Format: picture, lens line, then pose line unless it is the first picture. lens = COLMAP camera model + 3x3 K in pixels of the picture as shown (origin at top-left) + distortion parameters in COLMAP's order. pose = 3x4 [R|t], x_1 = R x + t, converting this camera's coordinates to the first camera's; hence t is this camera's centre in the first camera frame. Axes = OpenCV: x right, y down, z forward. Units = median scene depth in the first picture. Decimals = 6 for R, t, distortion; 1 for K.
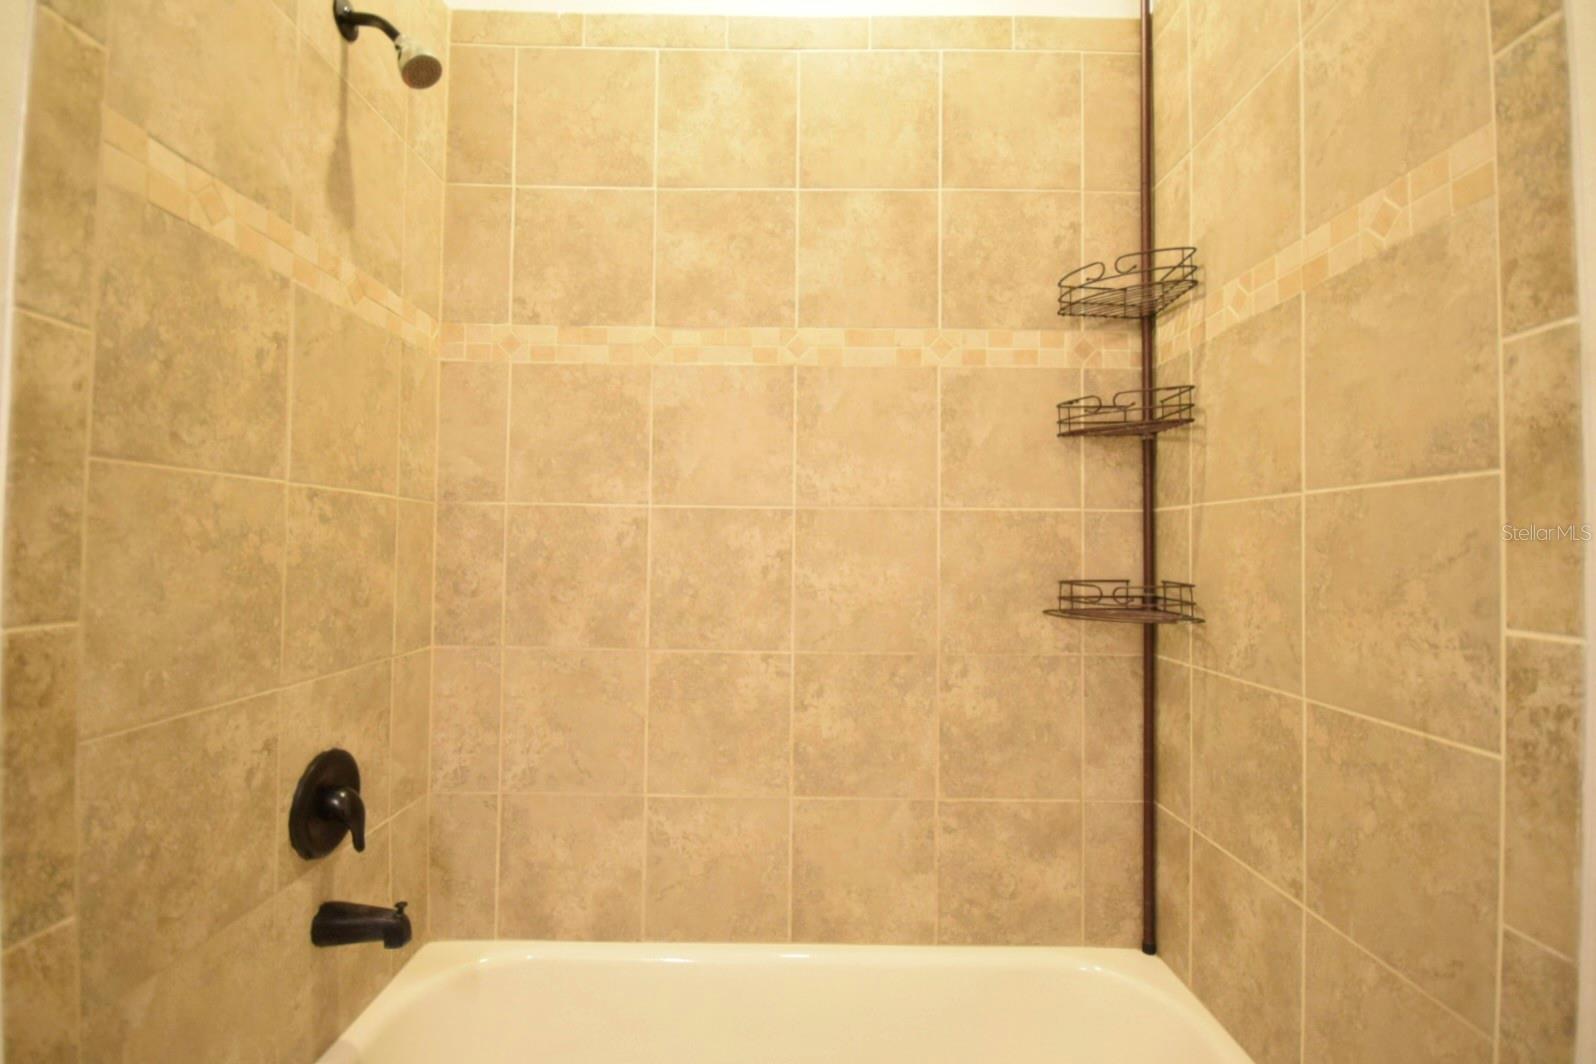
lens RADIAL K [[726.4, 0, 796.4], [0, 726.4, 534.1], [0, 0, 1]] dist [0.003331, -0.008661]
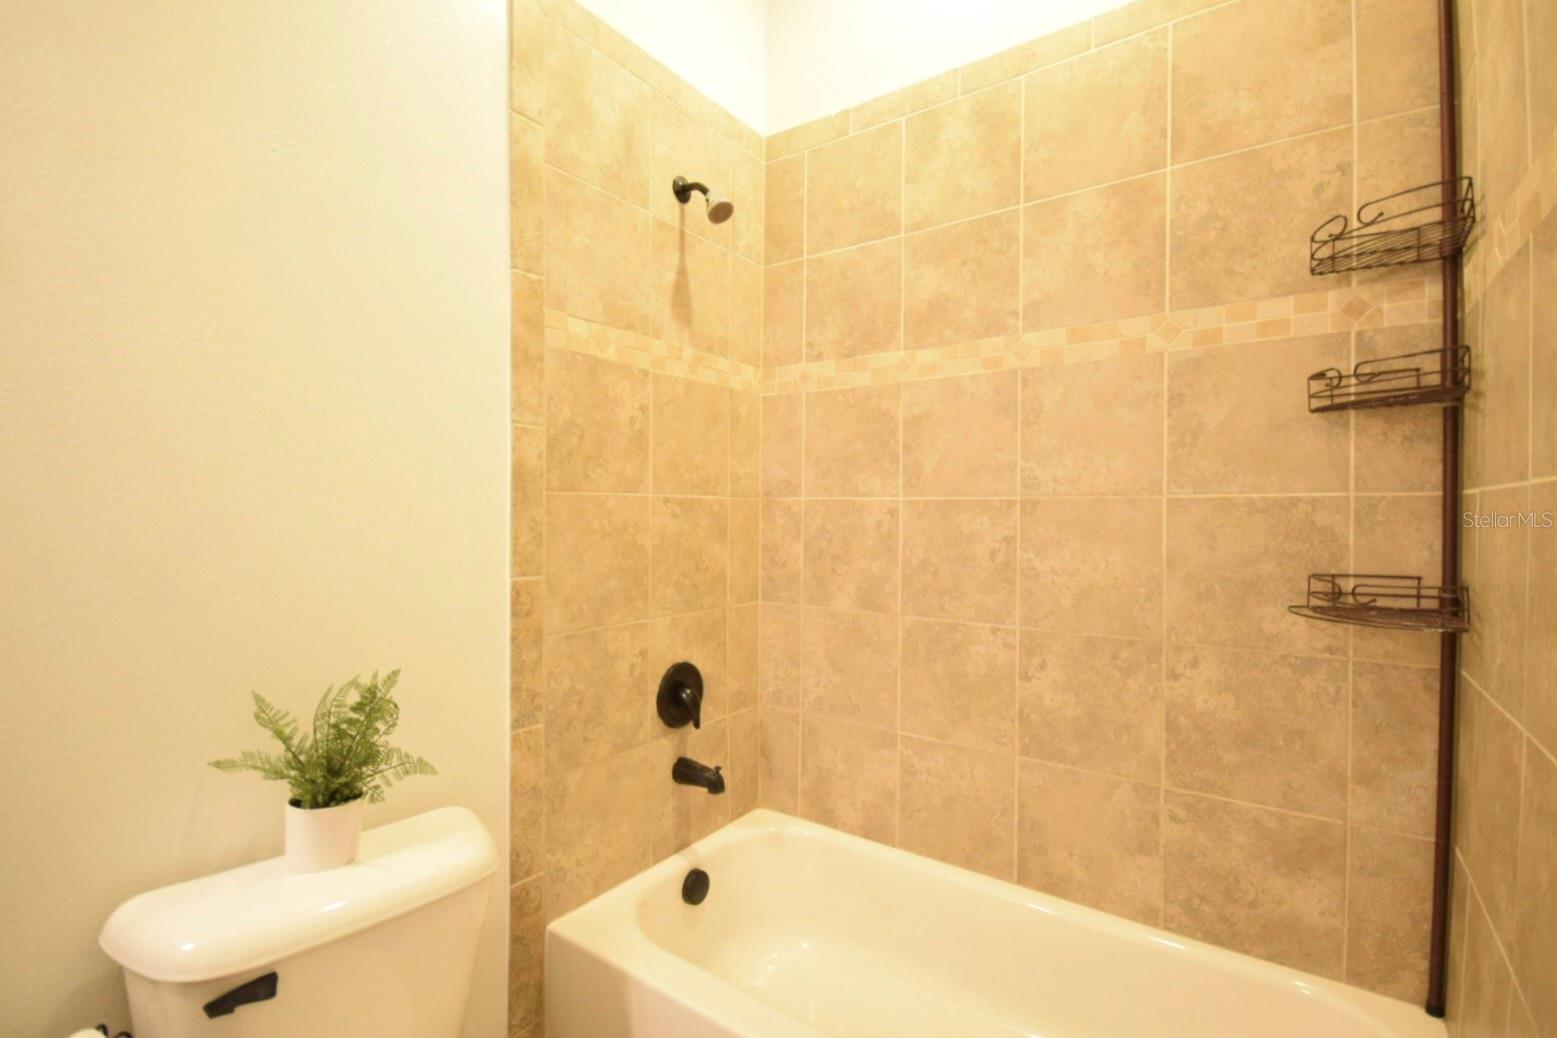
lens RADIAL K [[725.8, 0, 776.5], [0, 725.8, 519.7], [0, 0, 1]] dist [0.006316, -0.011181]
pose [[0.807279, -0.000545, -0.590170, 0.354451], [0.016360, 0.999636, 0.021455, -0.032895], [0.589943, -0.026975, 0.806994, -0.112762]]
